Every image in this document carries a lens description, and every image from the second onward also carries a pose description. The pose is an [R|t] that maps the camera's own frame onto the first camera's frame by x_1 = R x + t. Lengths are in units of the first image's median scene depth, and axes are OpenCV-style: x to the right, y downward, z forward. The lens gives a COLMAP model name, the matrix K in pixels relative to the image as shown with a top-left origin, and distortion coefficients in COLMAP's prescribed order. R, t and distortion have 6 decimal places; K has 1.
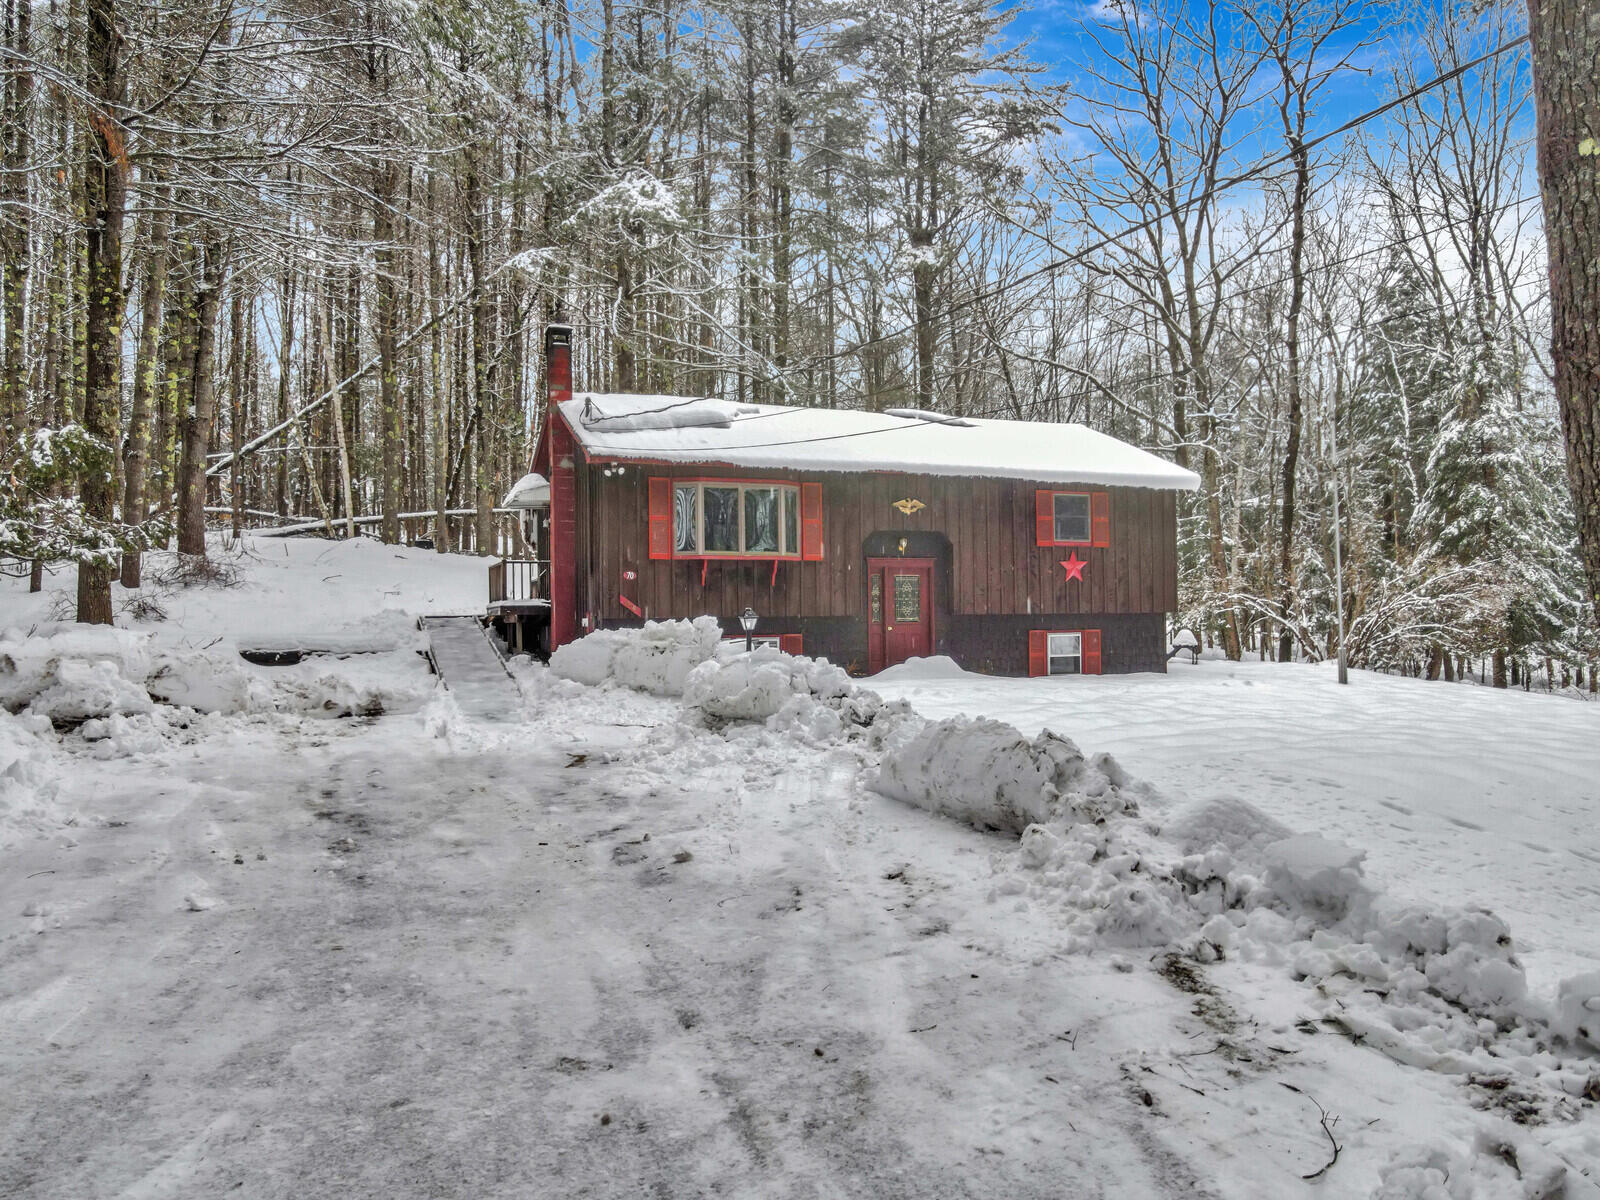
lens RADIAL K [[1179.9, 0, 807.8], [0, 1179.9, 597.3], [0, 0, 1]] dist [0.012418, 0.011303]
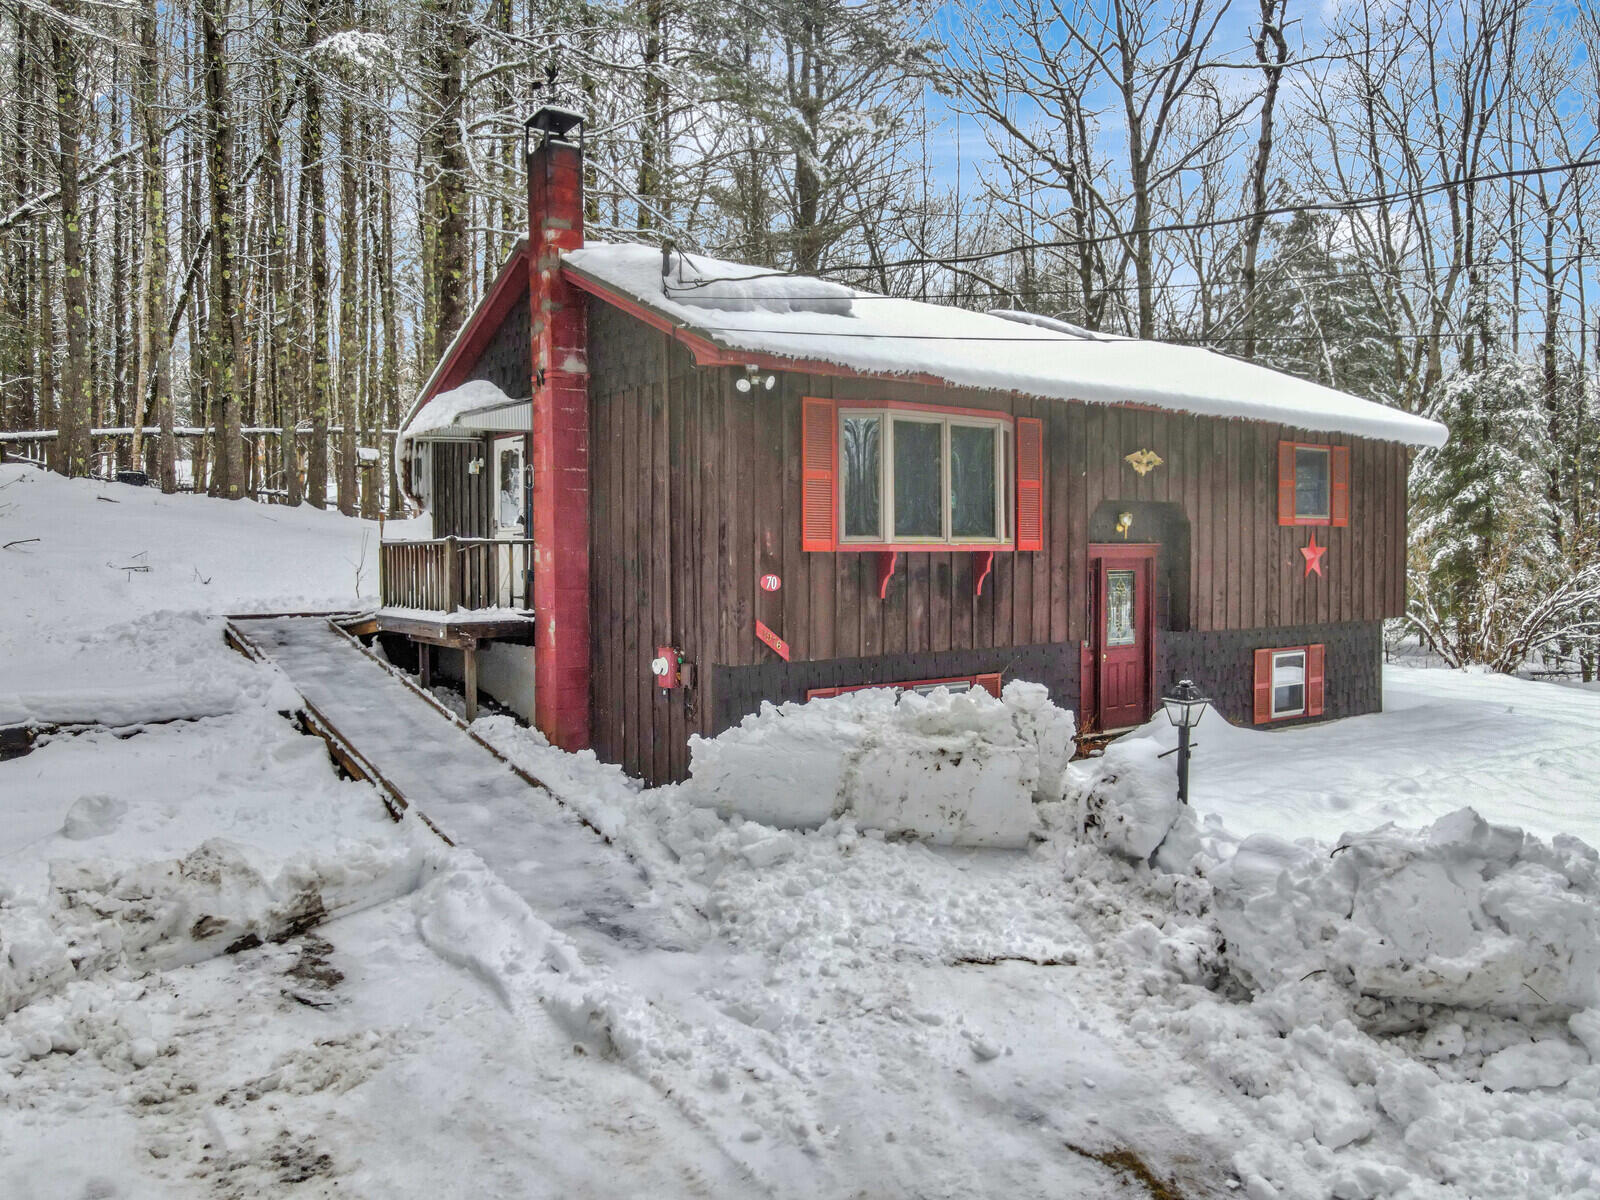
lens RADIAL K [[1177.6, 0, 800.0], [0, 1177.6, 575.5], [0, 0, 1]] dist [0.014289, 0.006233]
pose [[0.963699, 0.002902, 0.266974, -0.239441], [-0.013730, 0.999156, 0.038701, -0.036428], [-0.266636, -0.040962, 0.962926, 0.422312]]
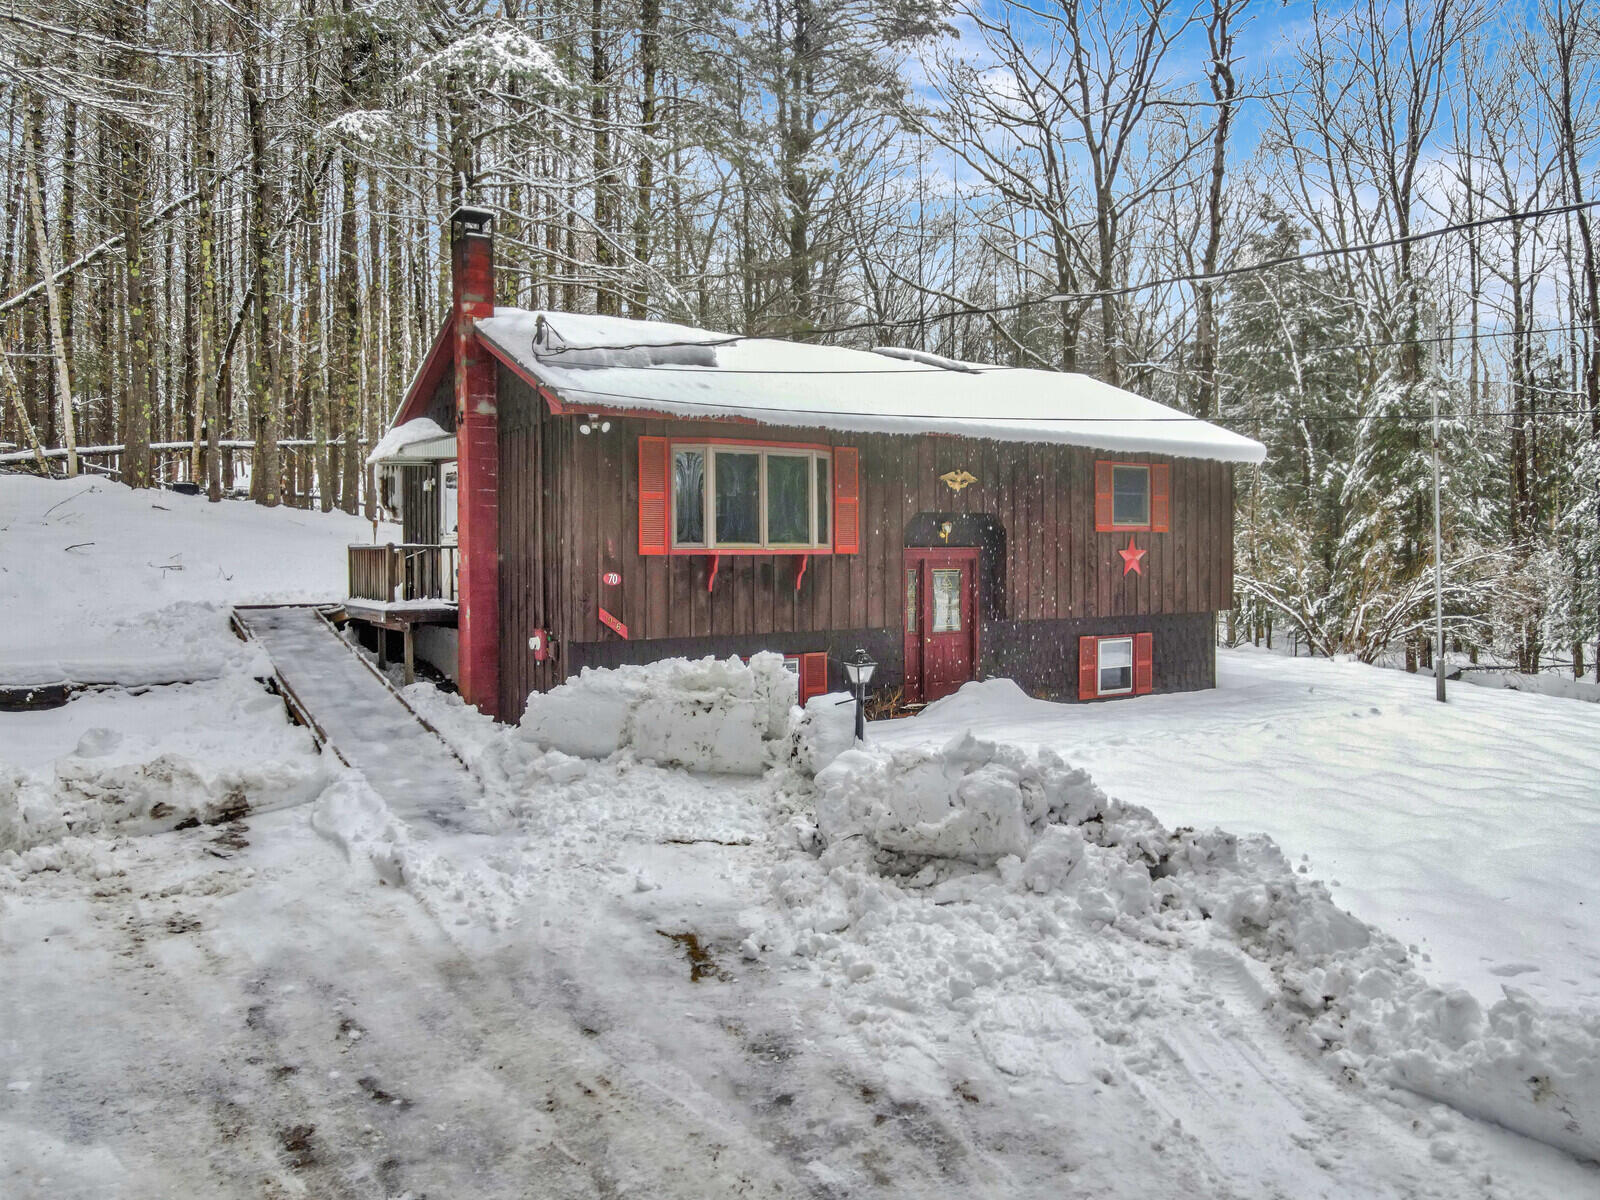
lens RADIAL K [[1187.0, 0, 803.1], [0, 1187.0, 562.8], [0, 0, 1]] dist [0.006330, 0.023671]
pose [[0.977697, 0.005807, 0.209942, -0.161131], [-0.012408, 0.999469, 0.030137, -0.043211], [-0.209656, -0.032070, 0.977249, 0.259028]]
